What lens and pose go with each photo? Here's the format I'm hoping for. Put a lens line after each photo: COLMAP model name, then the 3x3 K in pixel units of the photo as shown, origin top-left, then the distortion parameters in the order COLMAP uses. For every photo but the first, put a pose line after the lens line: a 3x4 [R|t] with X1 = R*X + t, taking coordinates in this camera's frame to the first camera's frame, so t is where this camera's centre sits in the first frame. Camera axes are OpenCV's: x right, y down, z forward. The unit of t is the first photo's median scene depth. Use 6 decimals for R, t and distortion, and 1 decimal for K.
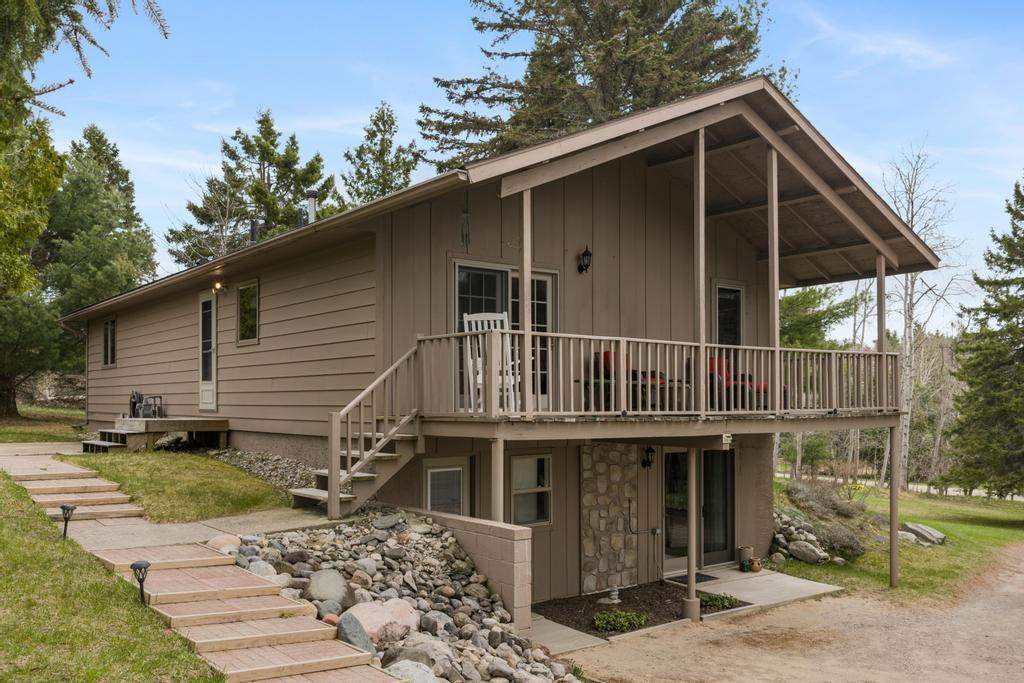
lens RADIAL K [[864.0, 0, 507.9], [0, 864.0, 403.9], [0, 0, 1]] dist [0.057303, -0.010828]
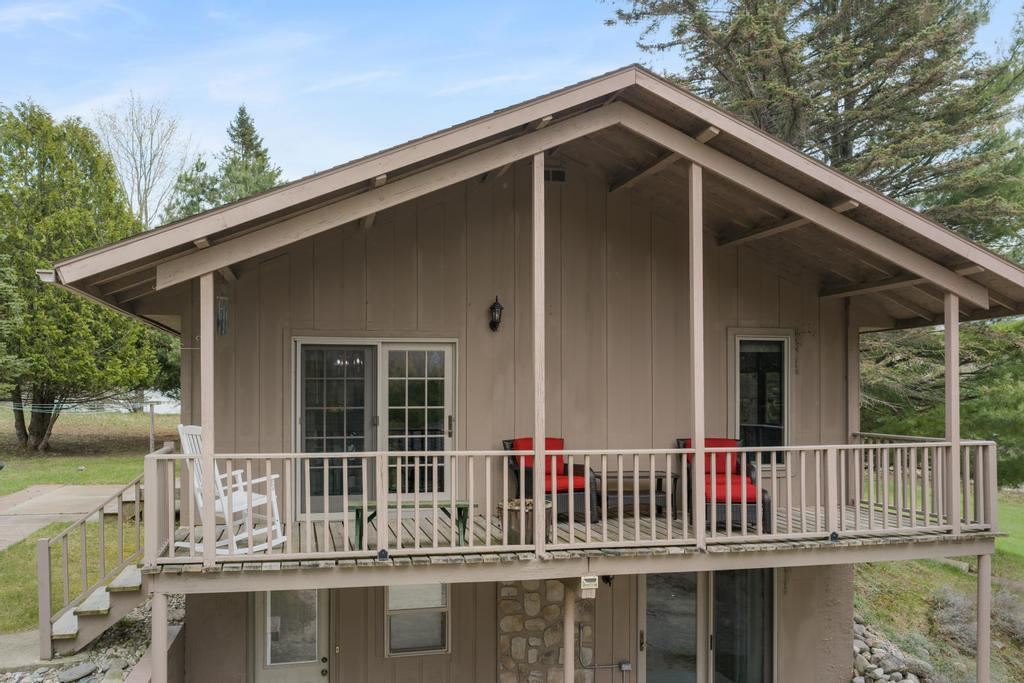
lens RADIAL K [[859.4, 0, 510.5], [0, 859.4, 390.1], [0, 0, 1]] dist [0.041233, 0.006181]
pose [[0.909920, 0.001505, -0.414782, 0.415191], [-0.003491, 0.999986, -0.004031, -0.097942], [0.414770, 0.005116, 0.909912, 0.281944]]
